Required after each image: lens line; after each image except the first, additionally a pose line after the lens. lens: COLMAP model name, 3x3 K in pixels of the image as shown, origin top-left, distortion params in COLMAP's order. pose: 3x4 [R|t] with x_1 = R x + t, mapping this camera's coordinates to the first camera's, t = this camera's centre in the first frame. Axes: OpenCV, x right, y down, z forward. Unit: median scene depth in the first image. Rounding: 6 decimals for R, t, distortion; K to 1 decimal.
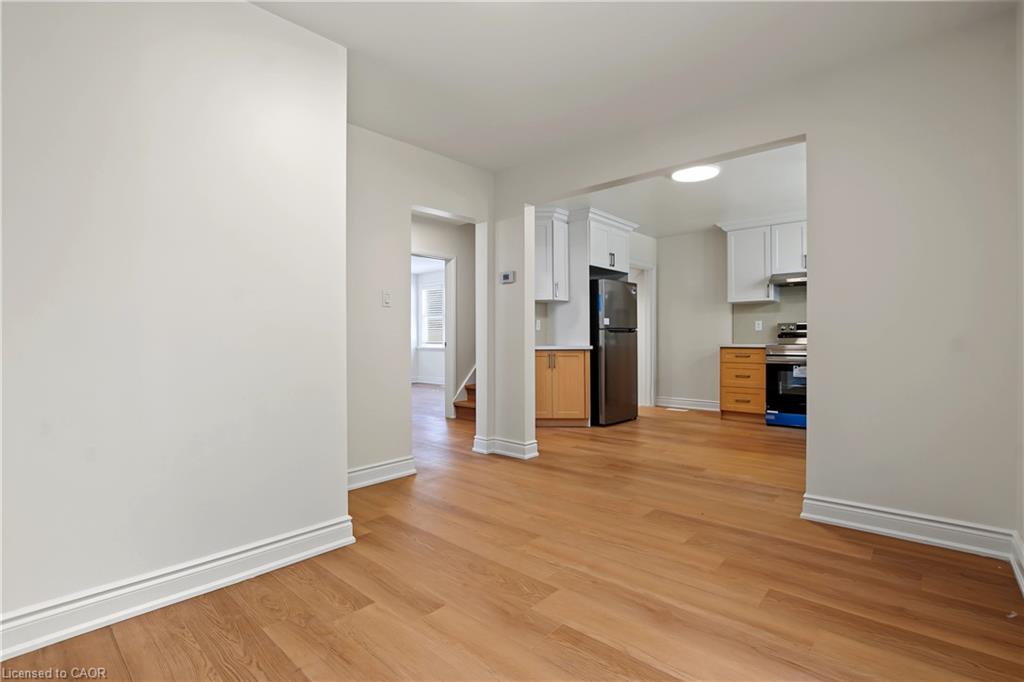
lens RADIAL K [[476.5, 0, 510.9], [0, 476.5, 344.1], [0, 0, 1]] dist [-0.032718, 0.000938]
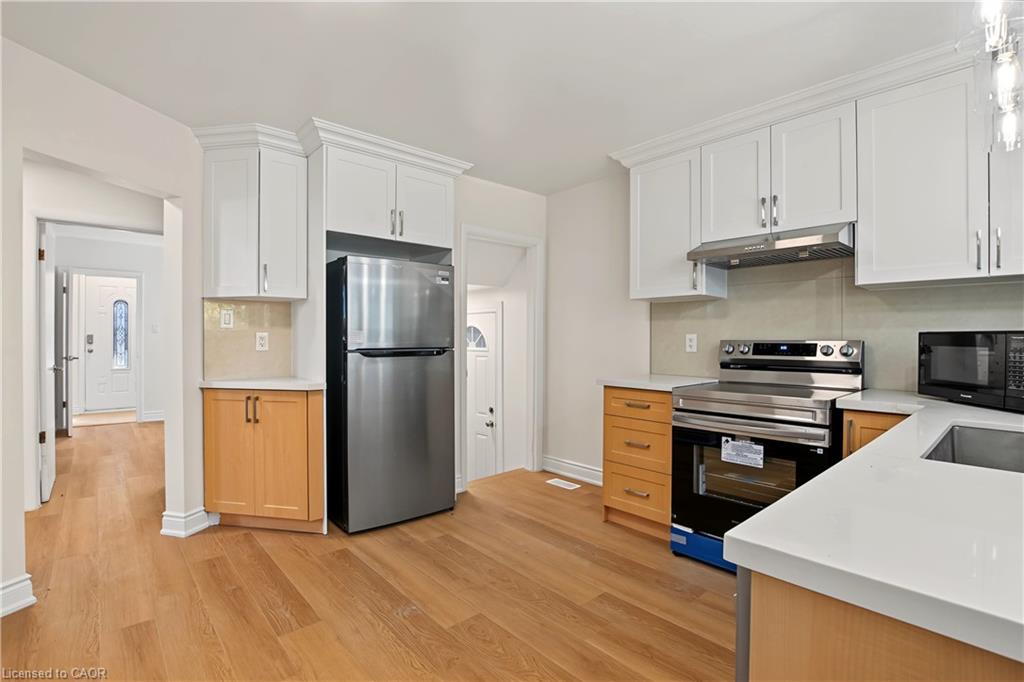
lens RADIAL K [[476.5, 0, 510.9], [0, 476.5, 344.1], [0, 0, 1]] dist [-0.032718, 0.000938]
pose [[0.993089, 0.007361, -0.117131, 0.410314], [-0.007253, 0.999973, 0.001349, -0.039477], [0.117138, -0.000490, 0.993116, 0.475308]]
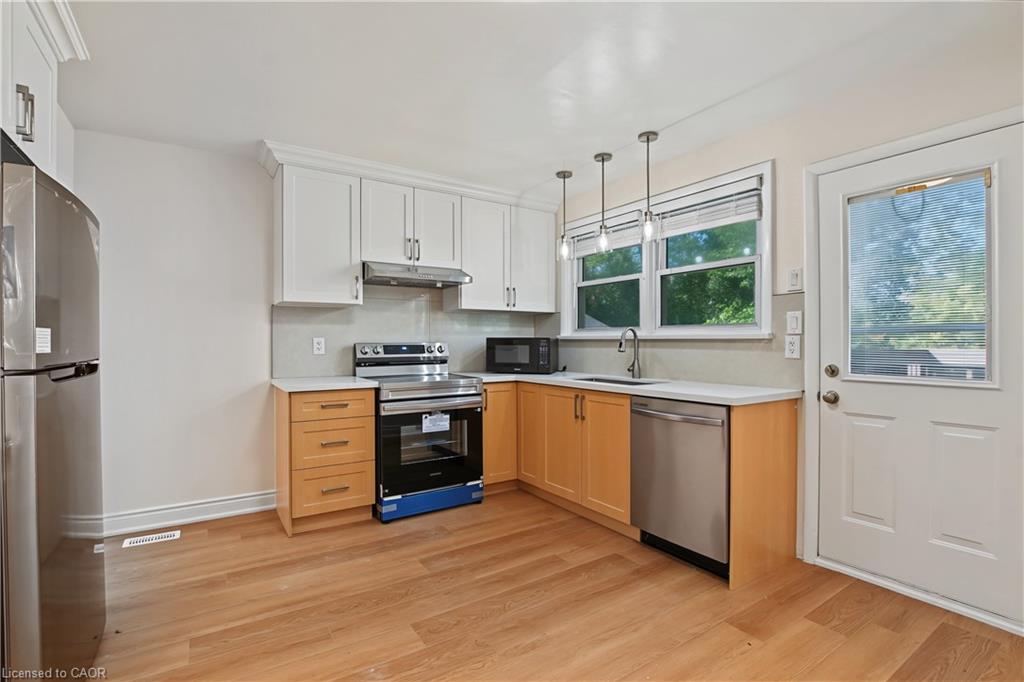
lens RADIAL K [[476.5, 0, 510.9], [0, 476.5, 344.1], [0, 0, 1]] dist [-0.032718, 0.000938]
pose [[0.258726, -0.002815, 0.965947, 0.028910], [0.009091, 0.999959, 0.000479, -0.041757], [-0.965908, 0.008658, 0.258741, 0.664606]]
